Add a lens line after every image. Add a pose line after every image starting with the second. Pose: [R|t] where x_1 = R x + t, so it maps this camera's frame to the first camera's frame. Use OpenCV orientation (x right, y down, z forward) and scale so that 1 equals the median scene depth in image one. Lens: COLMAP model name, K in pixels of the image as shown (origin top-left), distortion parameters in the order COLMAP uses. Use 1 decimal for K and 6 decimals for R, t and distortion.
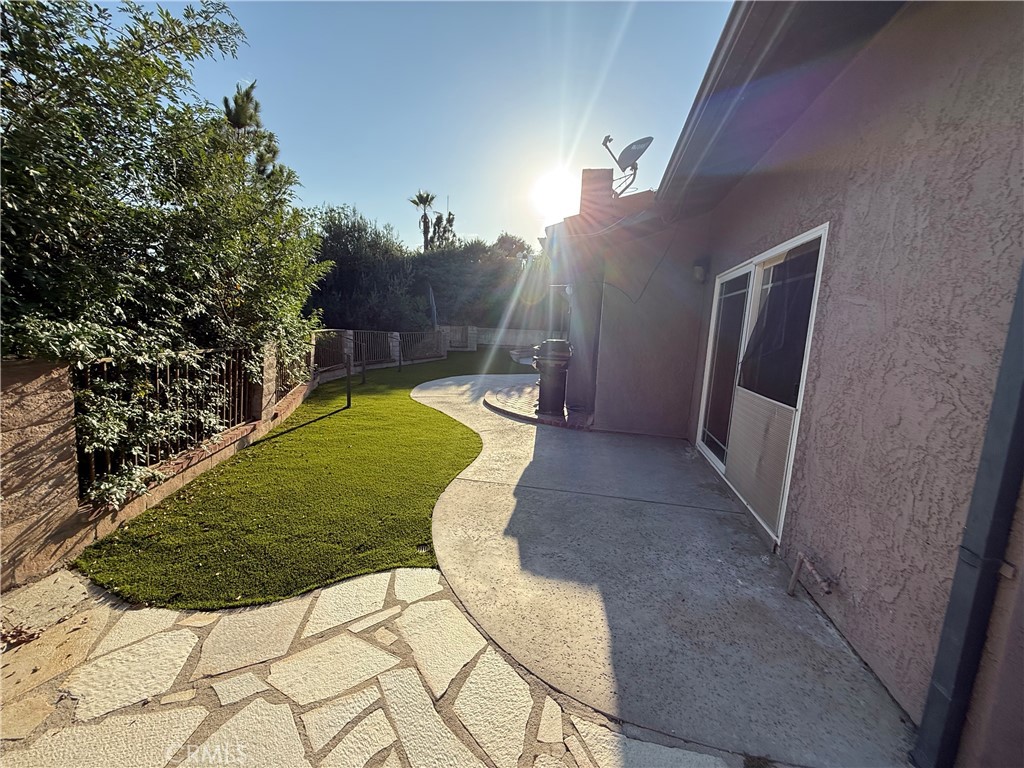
lens RADIAL K [[409.5, 0, 511.4], [0, 409.5, 381.5], [0, 0, 1]] dist [-0.001646, 0.000956]
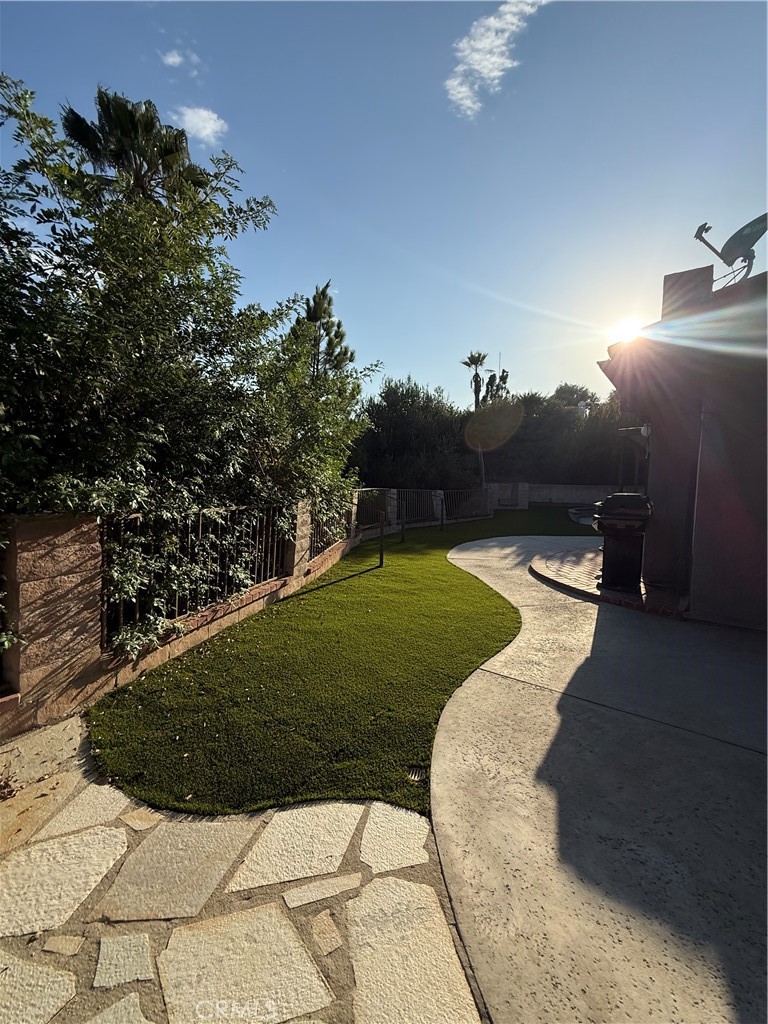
lens RADIAL K [[409.5, 0, 384.4], [0, 409.5, 509.3], [0, 0, 1]] dist [-0.001646, 0.000956]
pose [[0.908319, -0.001579, -0.418276, 0.033296], [-0.030269, 0.997123, -0.069494, -0.010136], [0.417182, 0.075784, 0.905658, 0.226993]]
